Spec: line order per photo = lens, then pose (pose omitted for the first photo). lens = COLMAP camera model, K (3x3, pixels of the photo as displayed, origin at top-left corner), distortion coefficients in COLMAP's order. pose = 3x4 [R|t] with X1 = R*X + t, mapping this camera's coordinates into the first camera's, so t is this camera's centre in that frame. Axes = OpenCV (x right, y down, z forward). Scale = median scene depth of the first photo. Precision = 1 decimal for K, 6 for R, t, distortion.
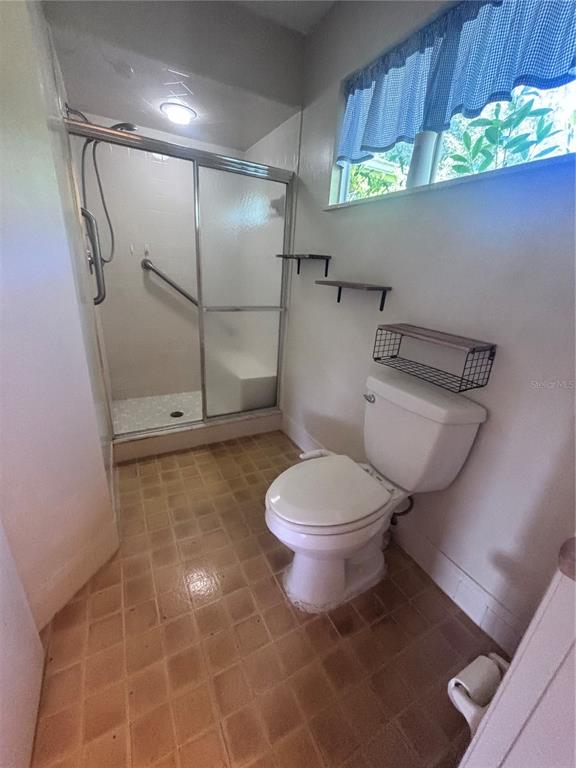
lens RADIAL K [[313.2, 0, 285.1], [0, 313.2, 384.2], [0, 0, 1]] dist [-0.004199, -0.000299]
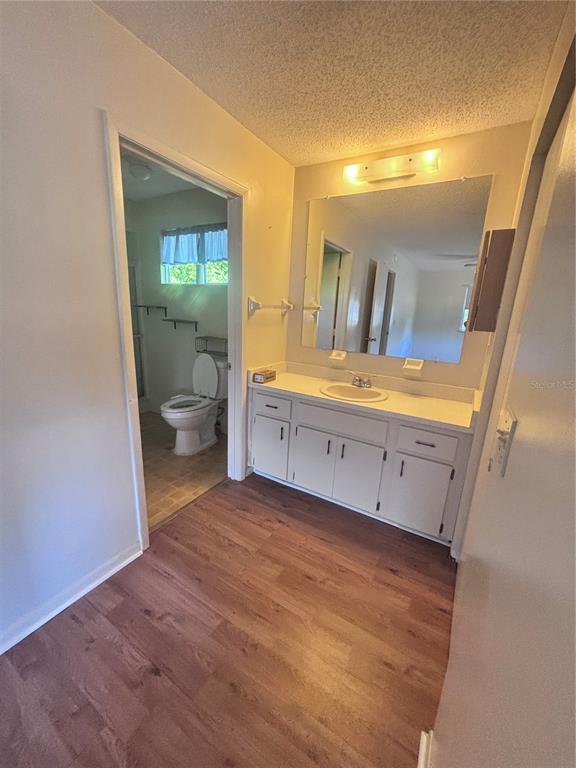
lens RADIAL K [[313.2, 0, 282.2], [0, 313.2, 385.0], [0, 0, 1]] dist [-0.004199, -0.000299]
pose [[0.865172, -0.148442, 0.479001, -0.307153], [0.189130, 0.981235, -0.037523, 0.366118], [-0.464443, 0.123058, 0.877012, -1.285535]]
